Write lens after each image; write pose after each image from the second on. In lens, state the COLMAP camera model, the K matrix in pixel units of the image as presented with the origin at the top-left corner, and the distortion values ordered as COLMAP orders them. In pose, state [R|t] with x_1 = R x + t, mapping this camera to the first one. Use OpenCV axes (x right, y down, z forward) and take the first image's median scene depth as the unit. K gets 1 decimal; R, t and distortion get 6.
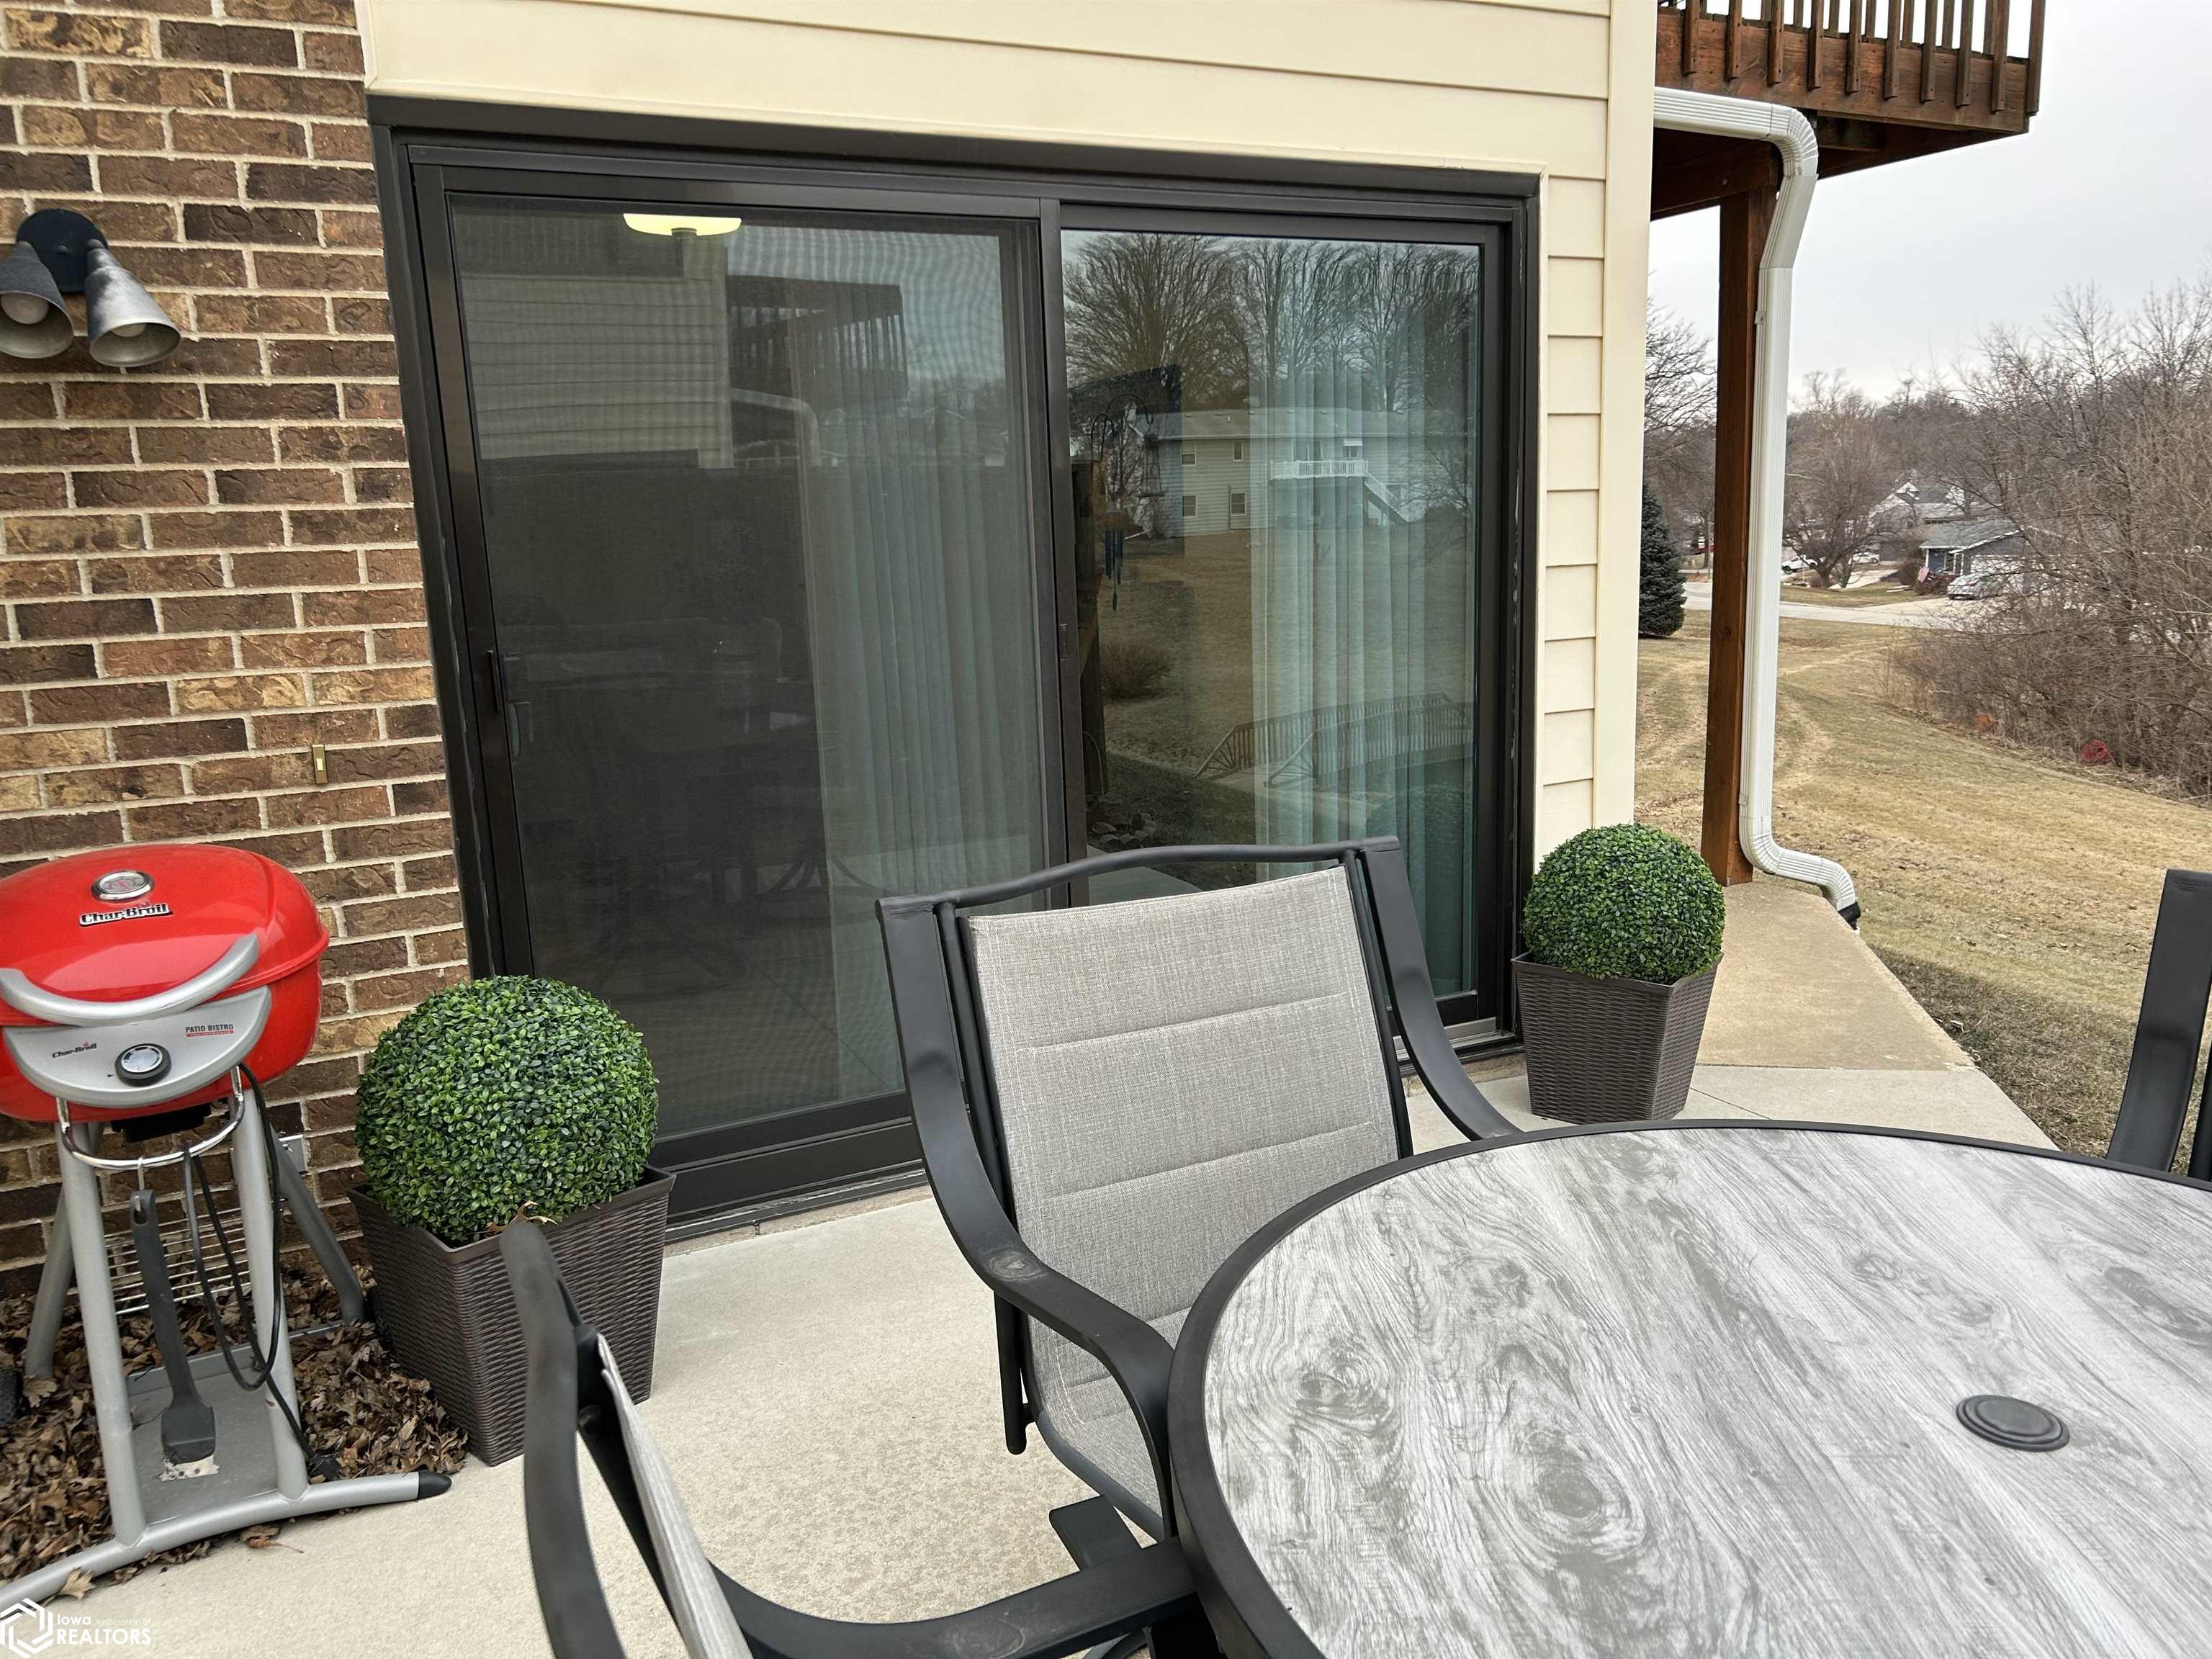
lens RADIAL K [[1666.1, 0, 1113.1], [0, 1666.1, 836.9], [0, 0, 1]] dist [0.057678, -0.064238]
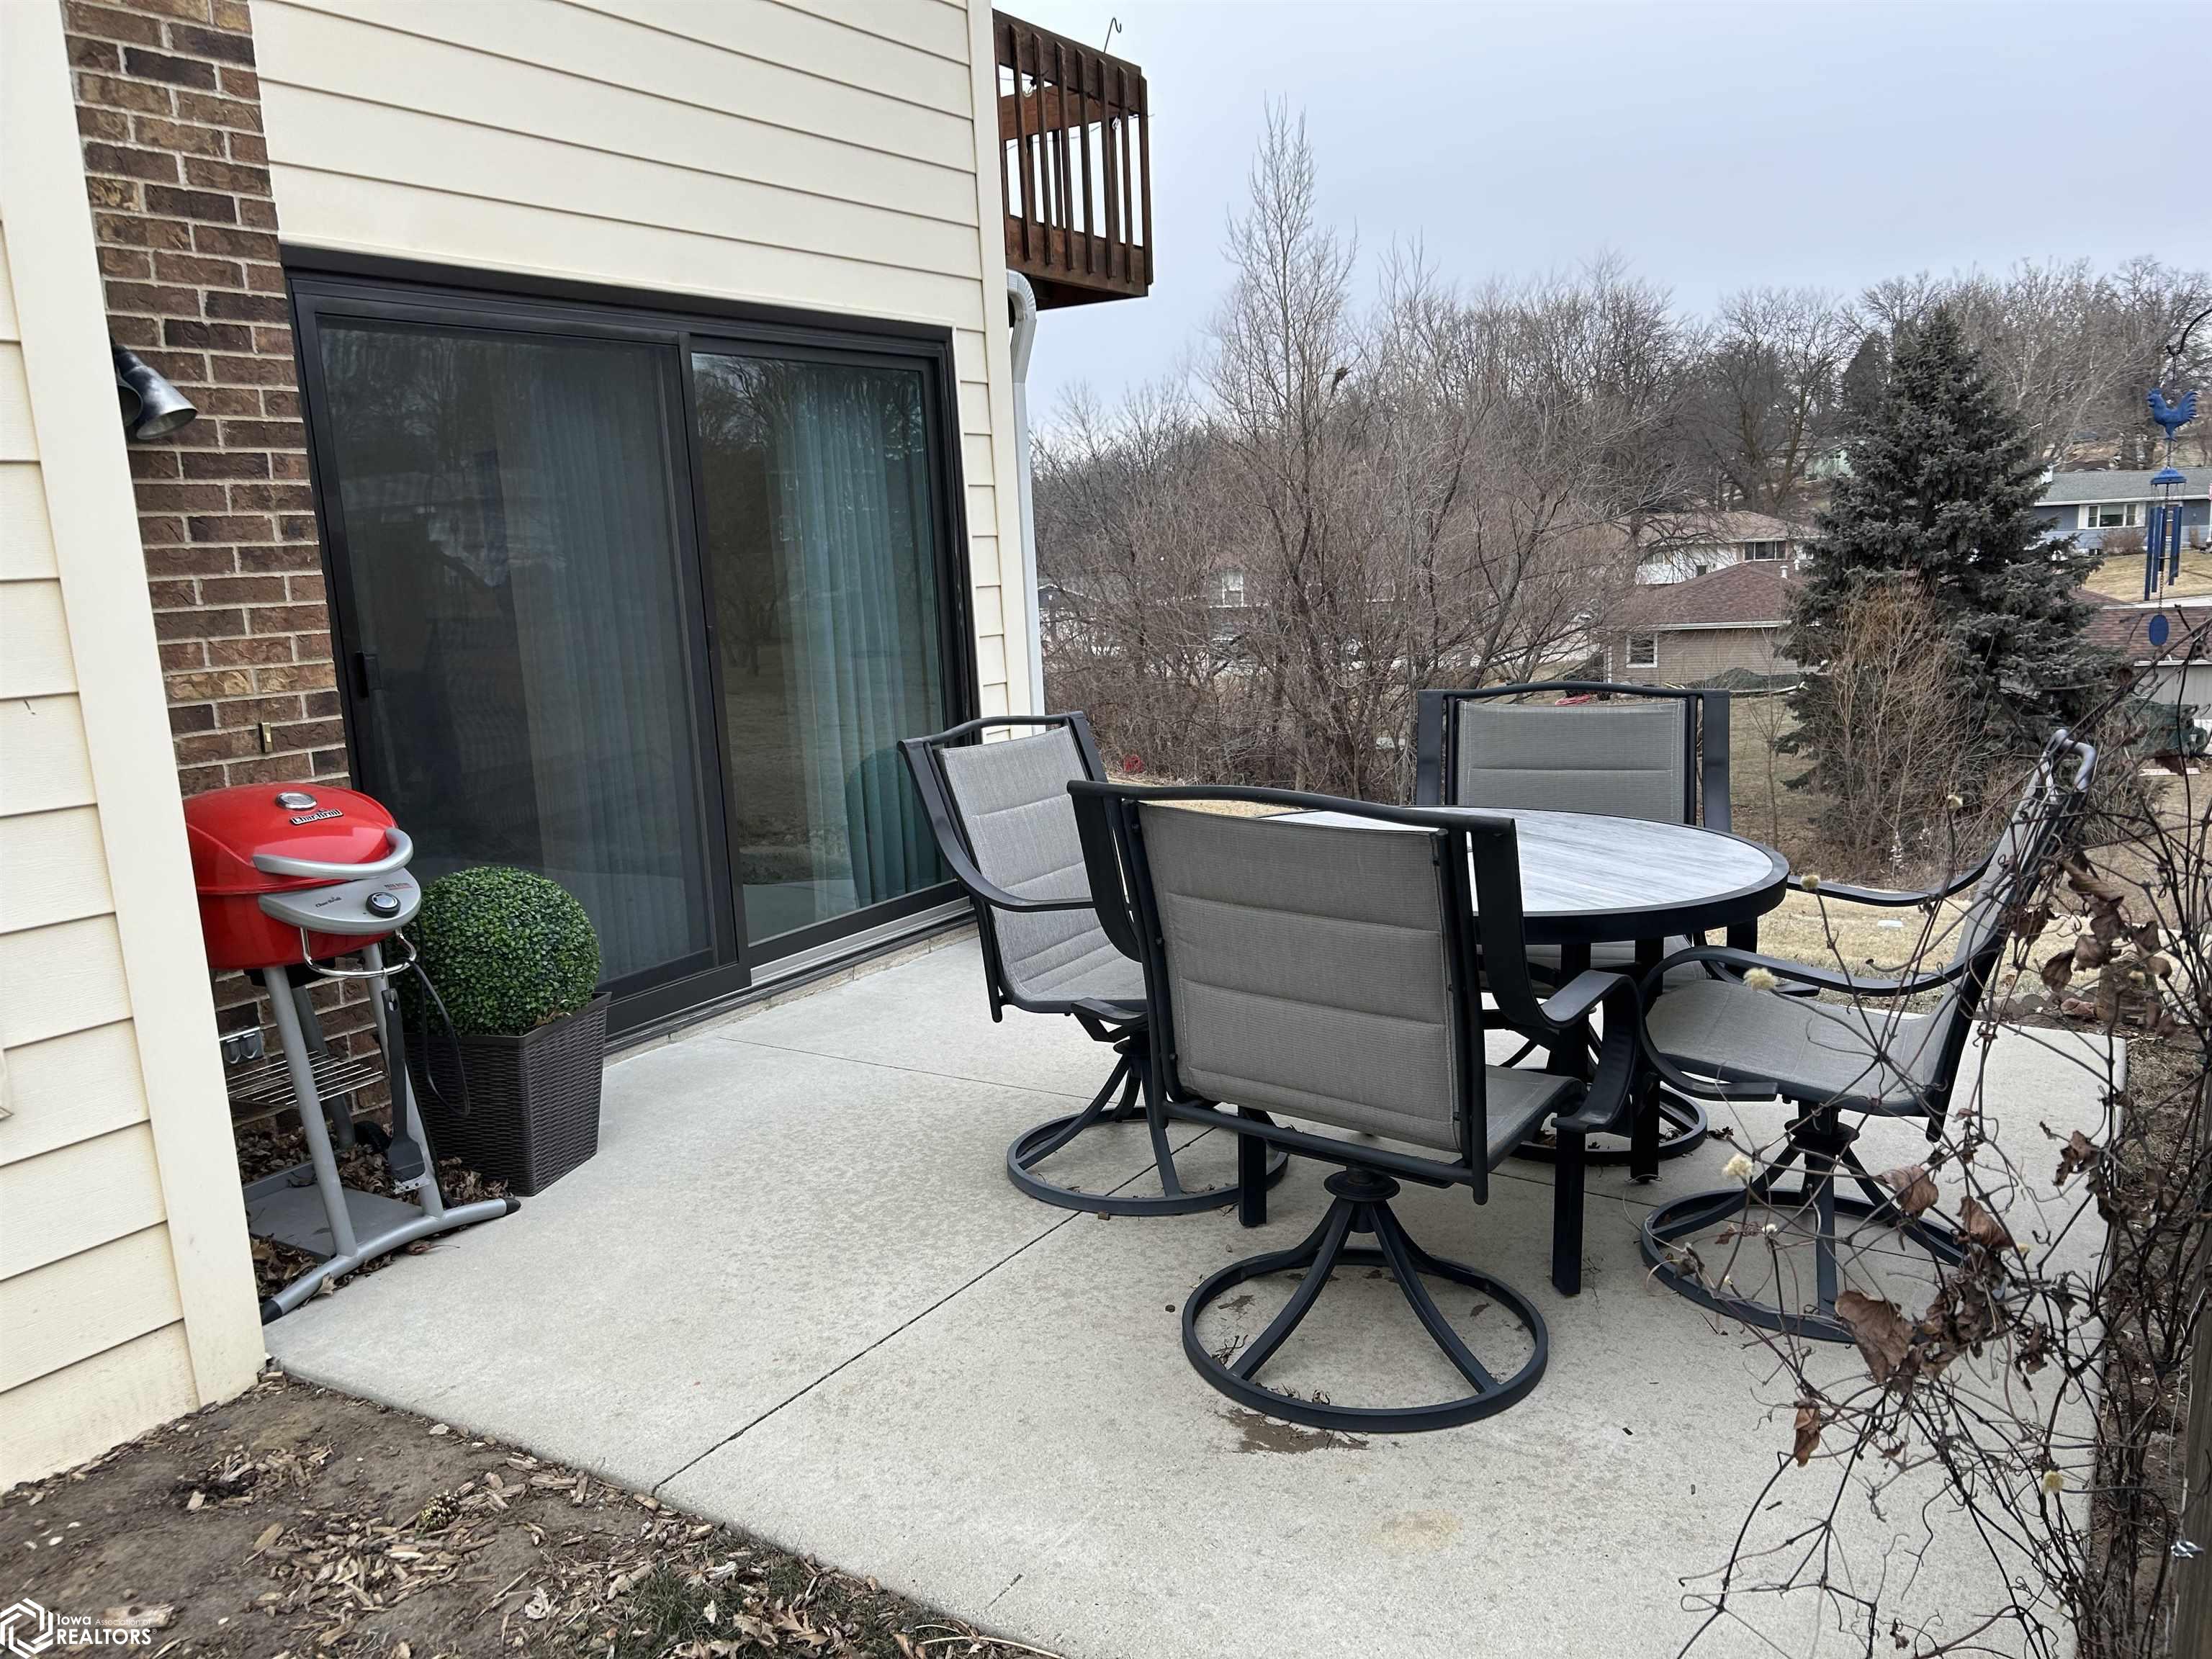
lens RADIAL K [[1666.1, 0, 1105.9], [0, 1666.1, 828.9], [0, 0, 1]] dist [0.057678, -0.064238]
pose [[0.862669, -0.093298, 0.497090, -0.586526], [0.114201, 0.993388, -0.011741, 0.122936], [-0.492708, 0.066897, 0.867620, -0.483257]]
